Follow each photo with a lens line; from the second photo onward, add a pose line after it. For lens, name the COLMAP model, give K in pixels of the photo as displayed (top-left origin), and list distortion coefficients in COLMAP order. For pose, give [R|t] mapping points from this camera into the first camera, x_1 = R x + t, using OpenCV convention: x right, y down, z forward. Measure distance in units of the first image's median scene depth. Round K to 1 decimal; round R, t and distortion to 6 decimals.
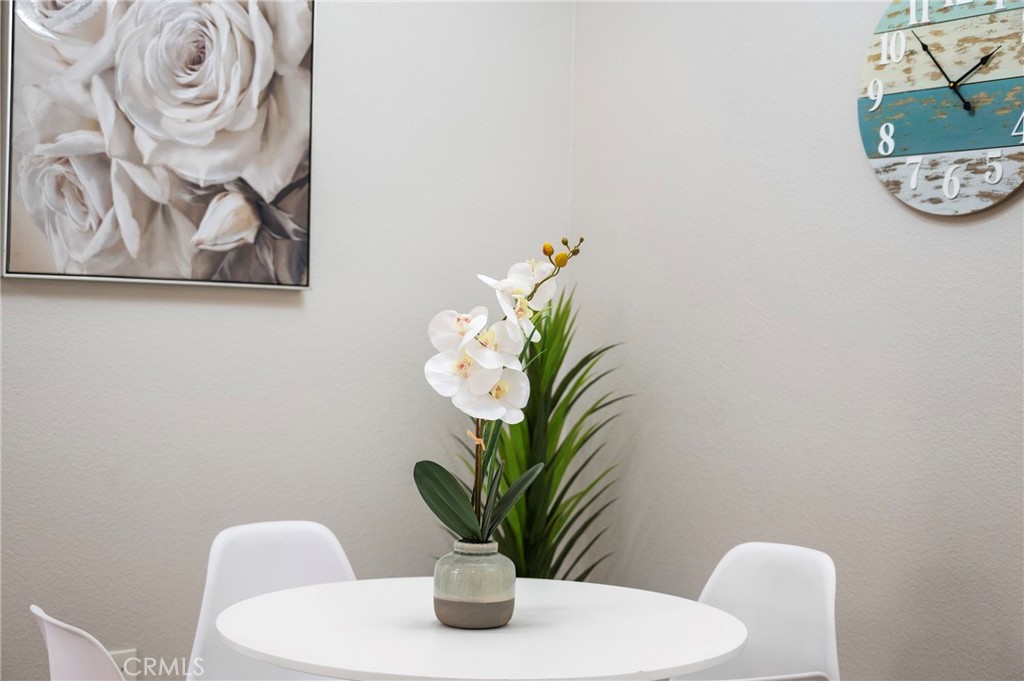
lens RADIAL K [[1466.9, 0, 512.0], [0, 1466.9, 340.5], [0, 0, 1]] dist [0.016595, -0.002326]
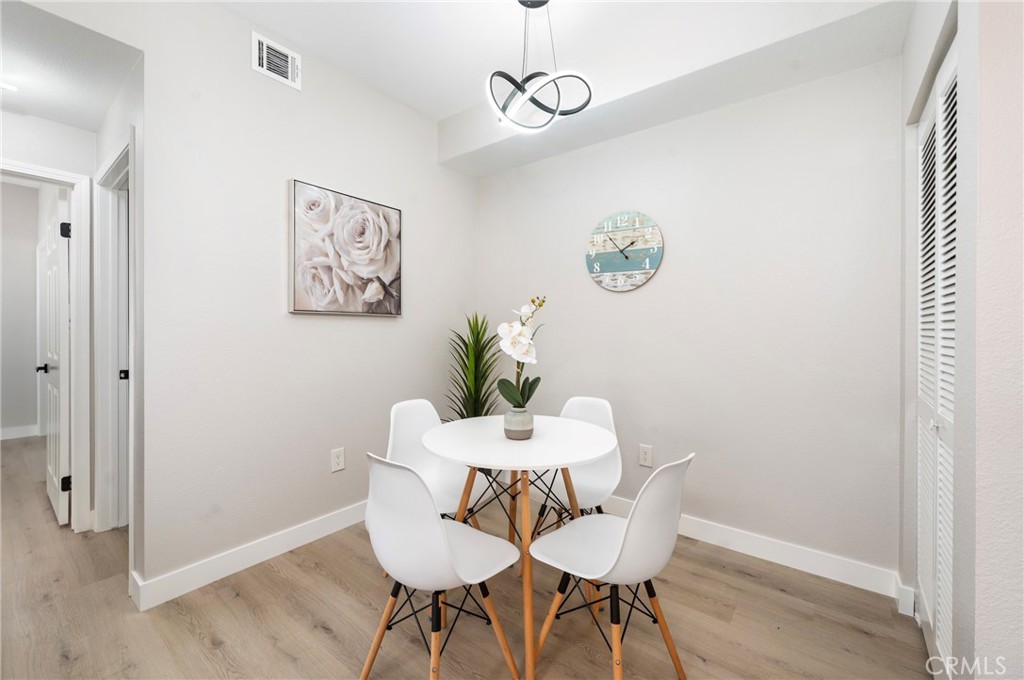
lens RADIAL K [[404.4, 0, 512.0], [0, 404.4, 340.0], [0, 0, 1]] dist [-0.000305, -0.000002]
pose [[0.959601, -0.024390, 0.280304, -0.166275], [0.017023, 0.999443, 0.028688, -0.006749], [-0.280848, -0.022757, 0.959482, 0.189665]]
